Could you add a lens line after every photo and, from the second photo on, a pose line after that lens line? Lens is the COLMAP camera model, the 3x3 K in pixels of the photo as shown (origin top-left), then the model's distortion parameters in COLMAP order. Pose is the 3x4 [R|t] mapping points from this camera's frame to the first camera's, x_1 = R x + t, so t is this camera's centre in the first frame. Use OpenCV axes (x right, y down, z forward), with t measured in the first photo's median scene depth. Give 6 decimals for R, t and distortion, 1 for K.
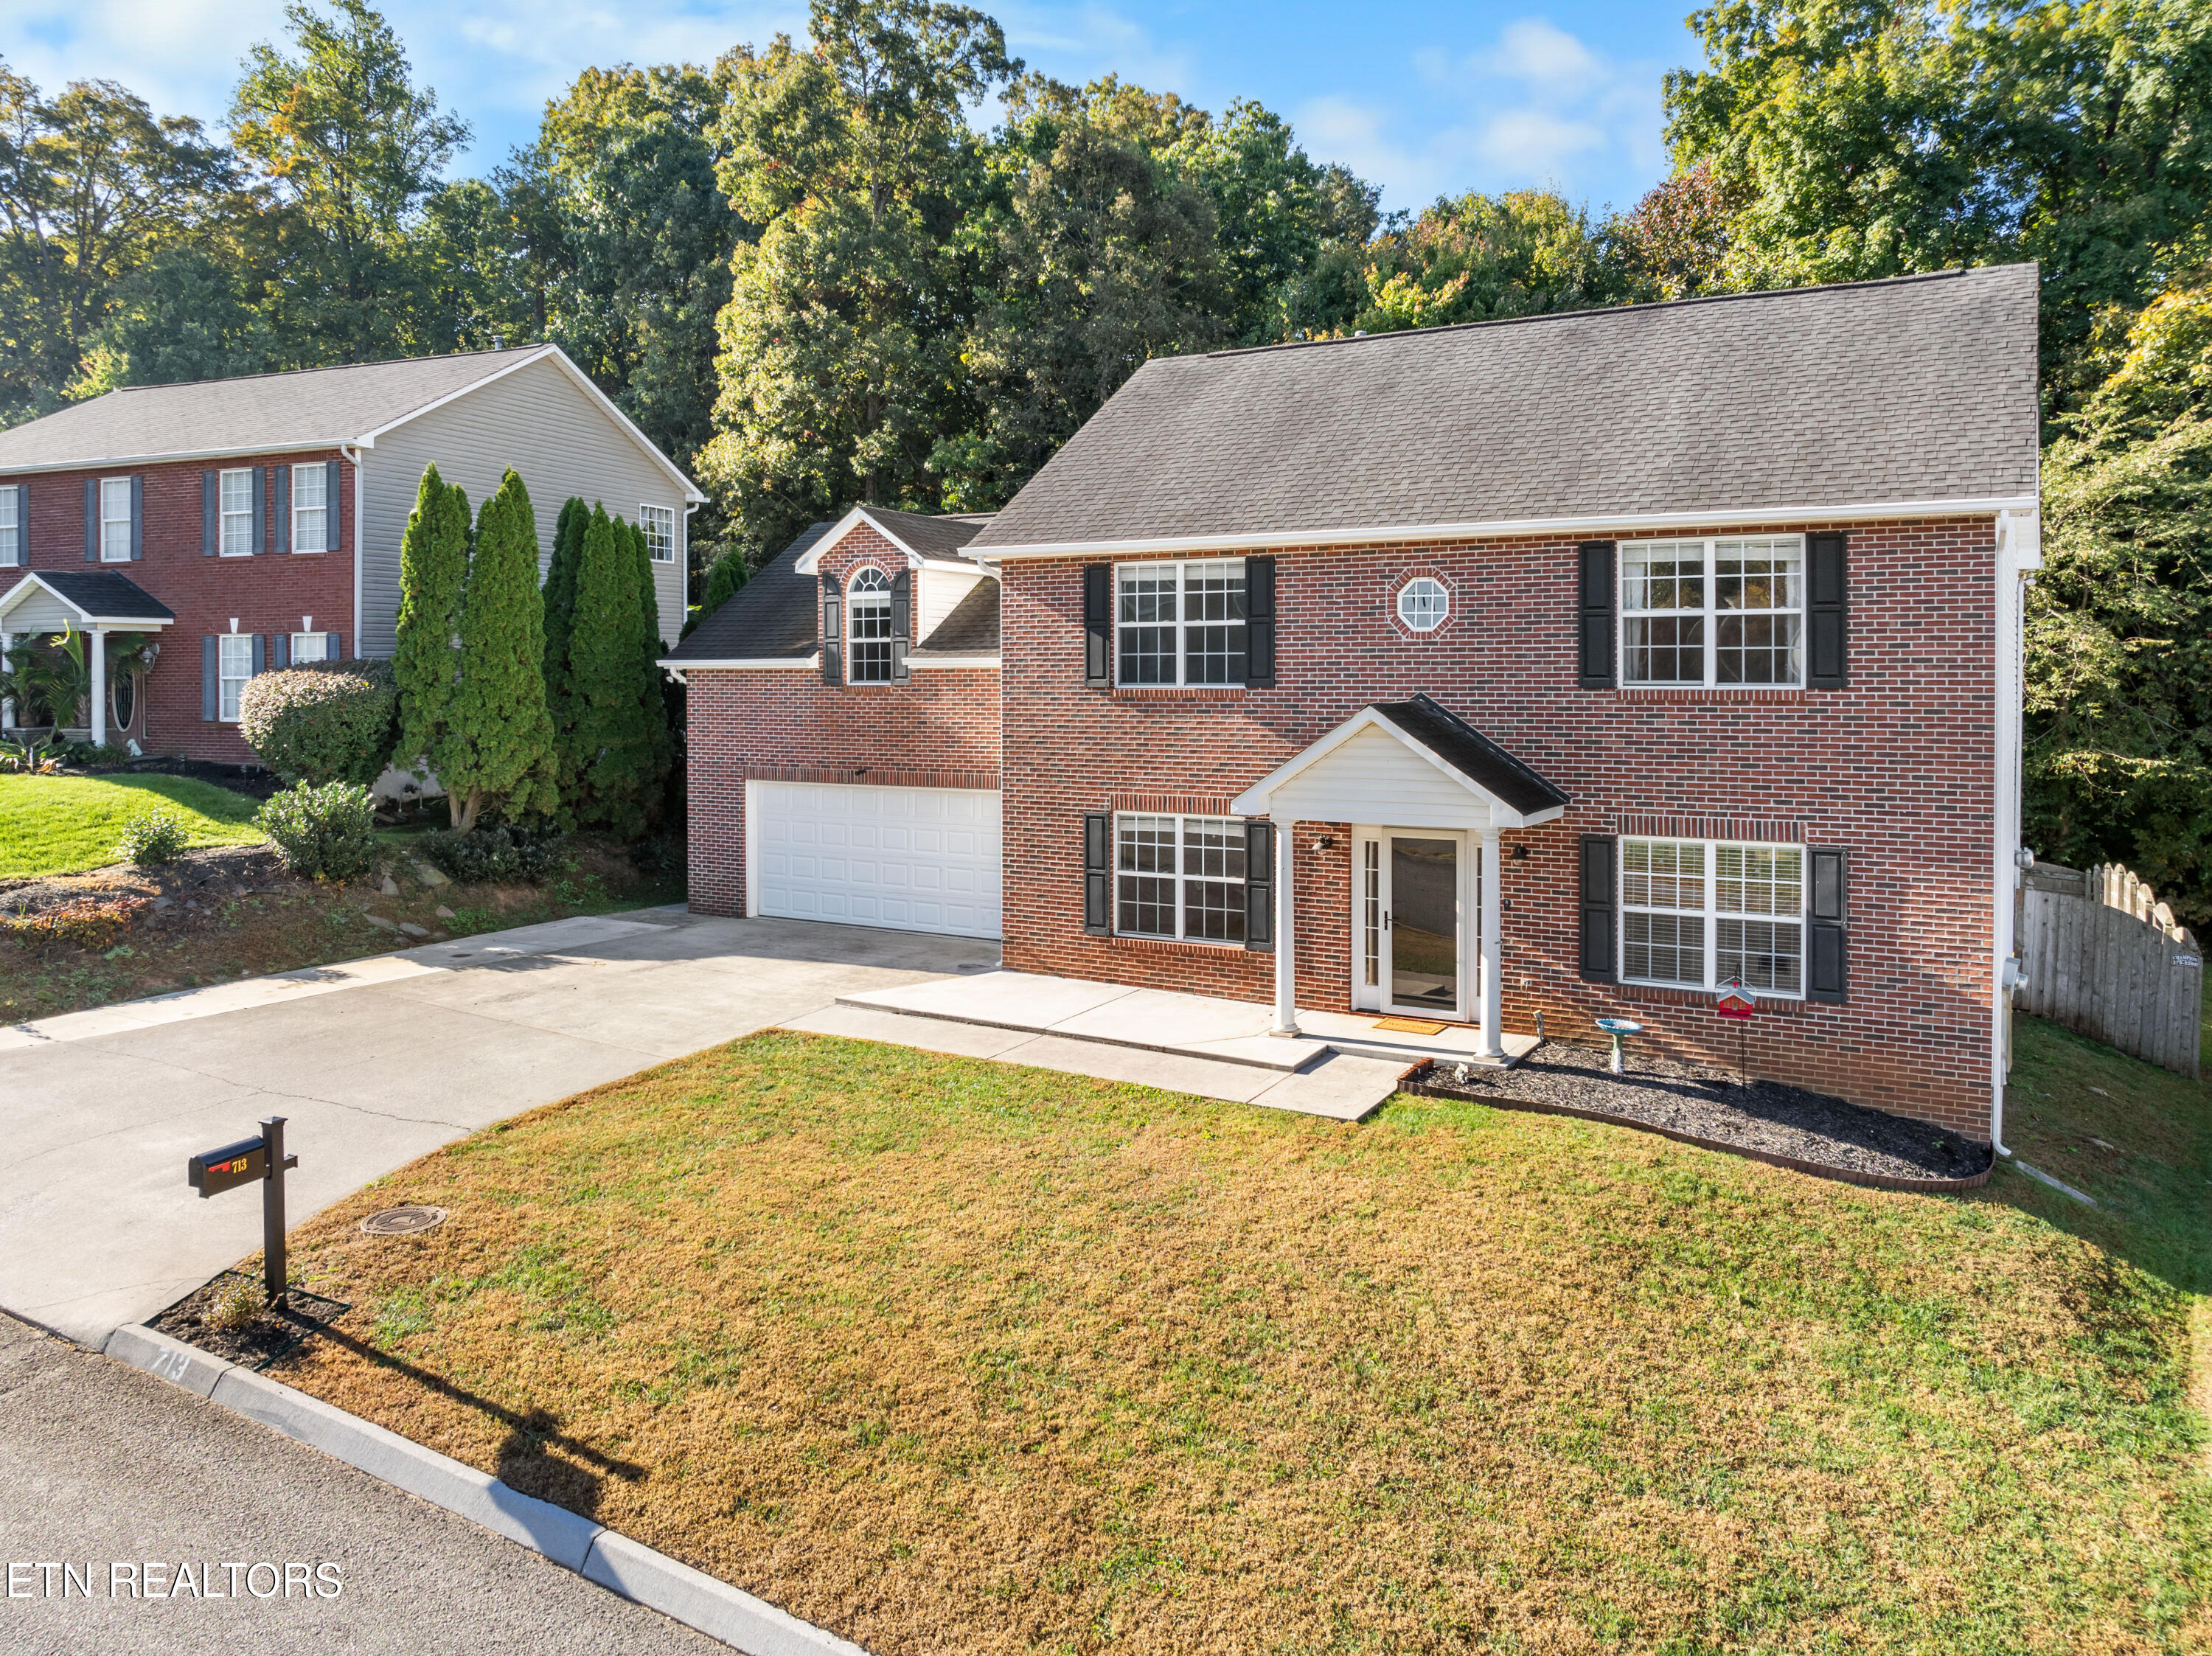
lens RADIAL K [[1568.1, 0, 1095.5], [0, 1568.1, 748.7], [0, 0, 1]] dist [-0.043401, 0.012178]
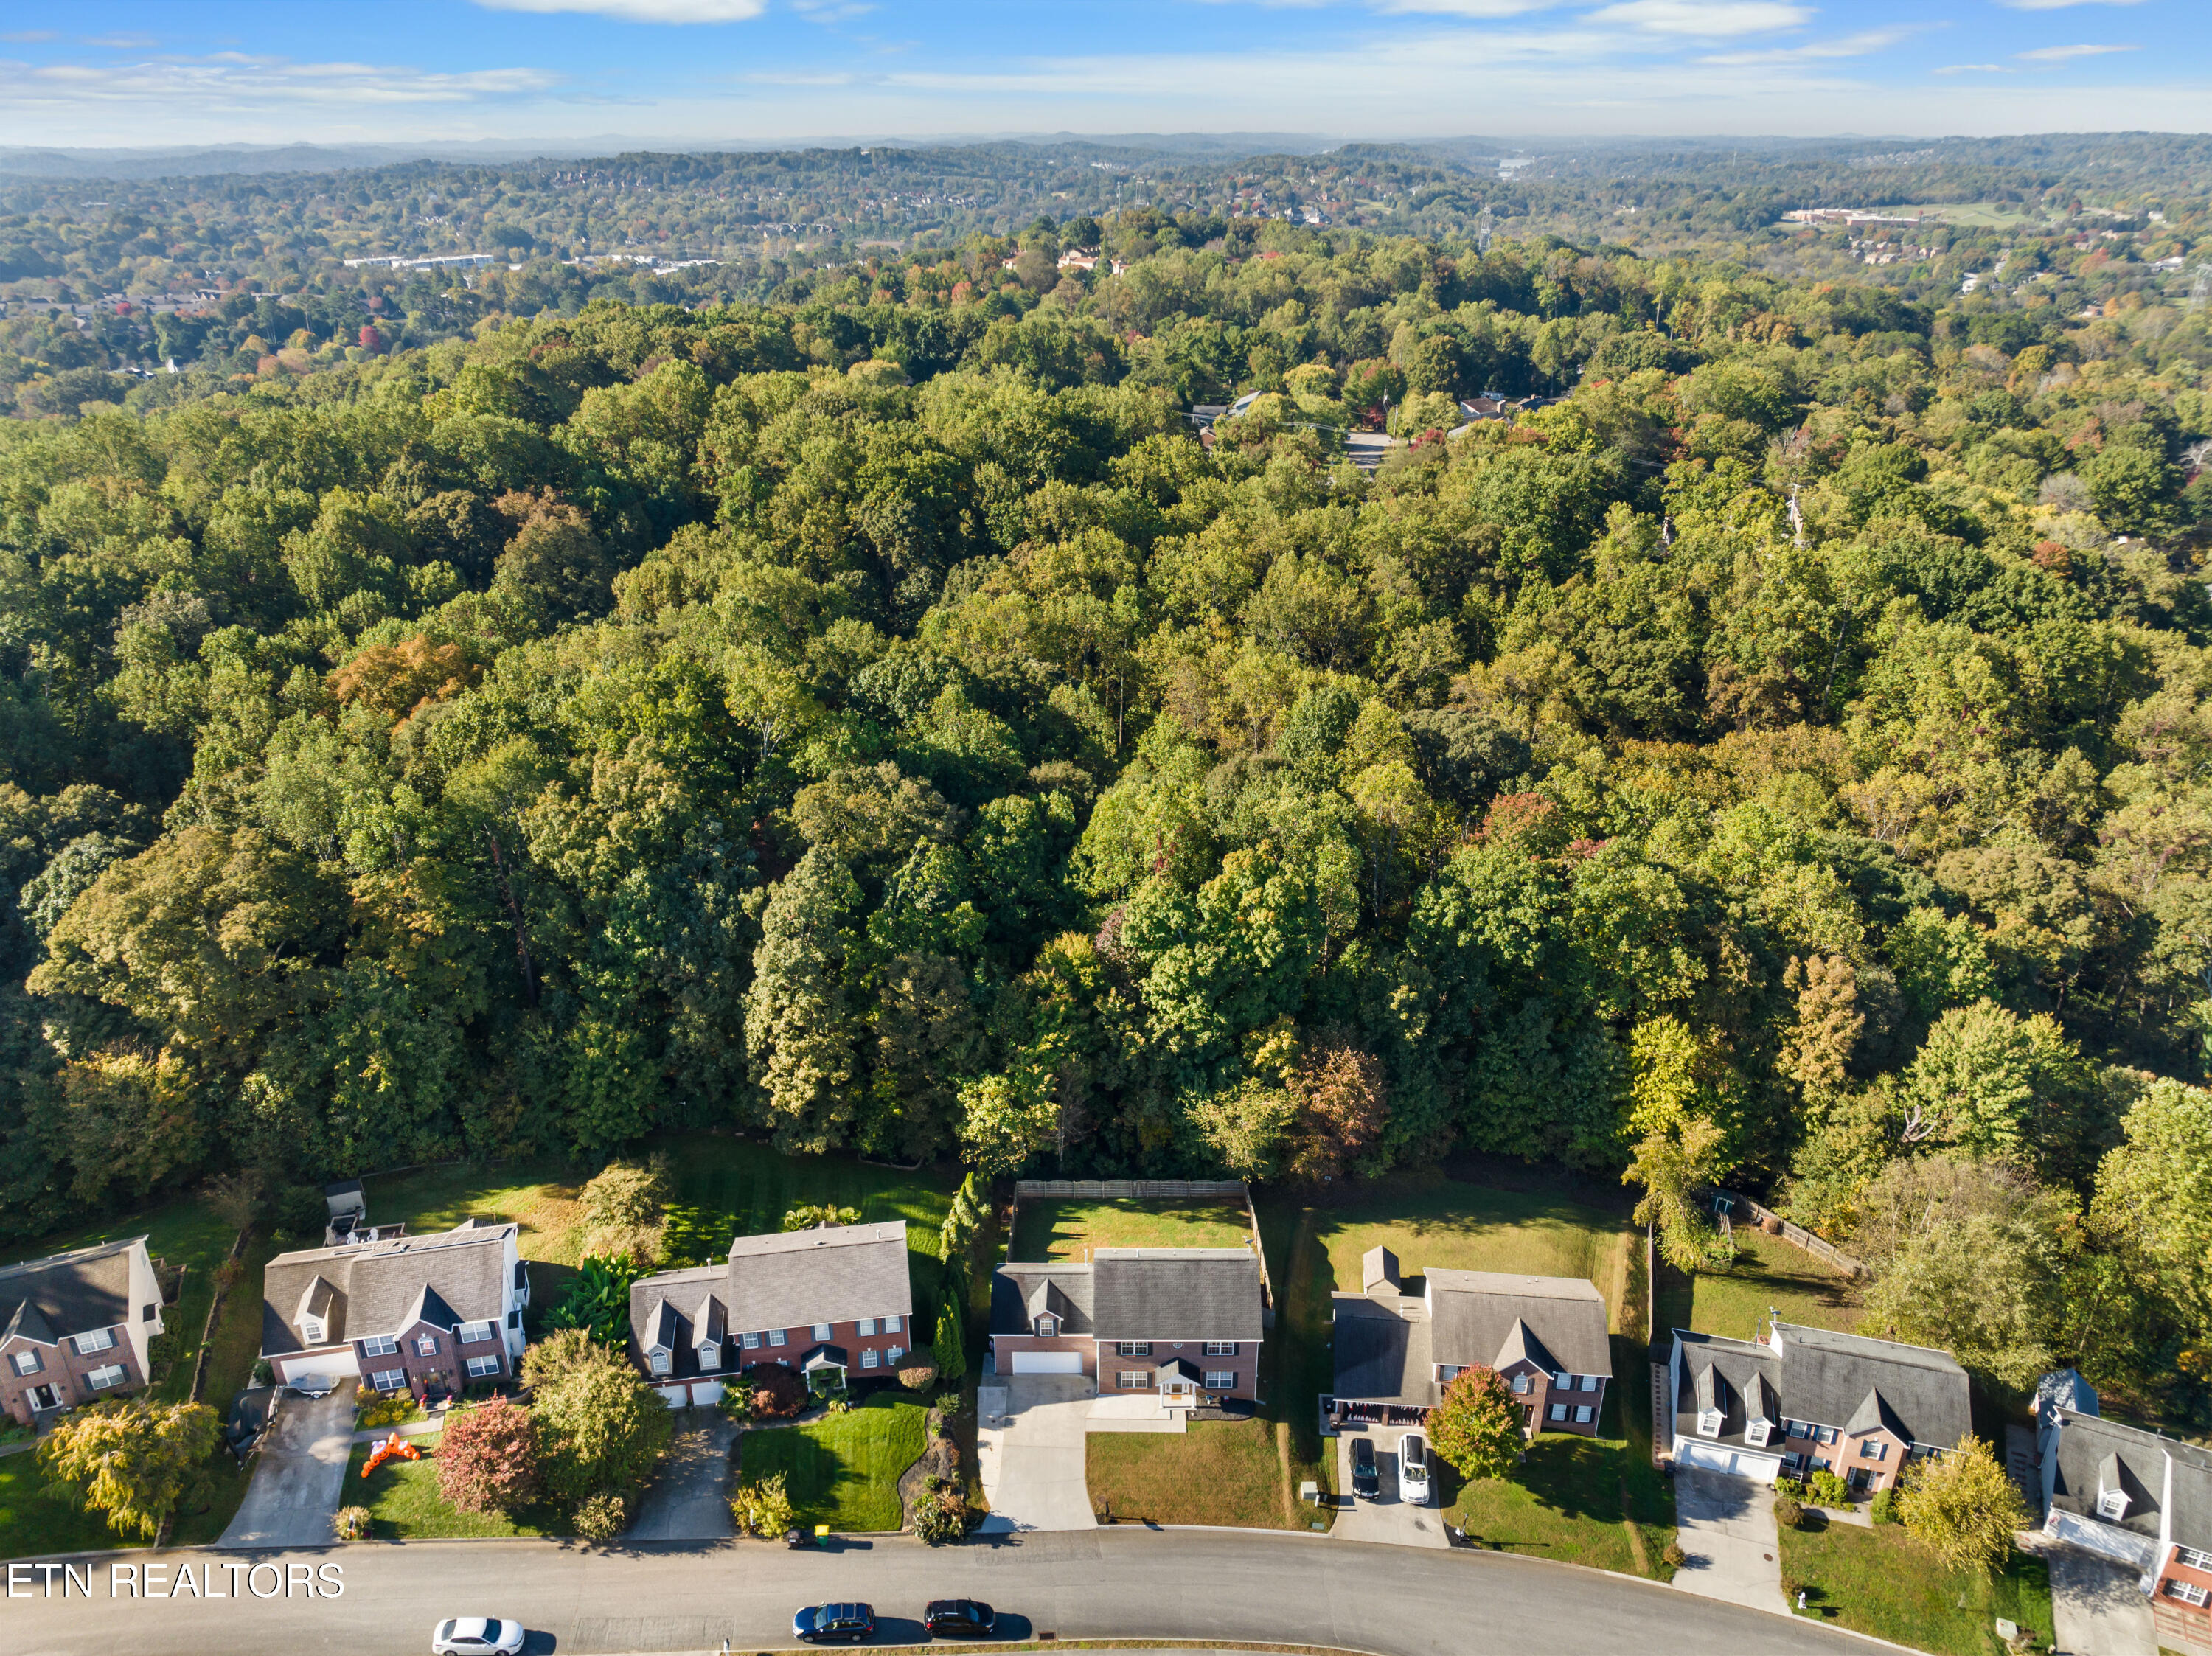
lens RADIAL K [[1568.1, 0, 1101.7], [0, 1568.1, 819.5], [0, 0, 1]] dist [-0.043401, 0.012178]
pose [[0.861602, -0.207919, 0.463047, -2.310923], [0.026632, 0.929516, 0.367819, -4.002201], [-0.506886, -0.304581, 0.806410, -3.002025]]
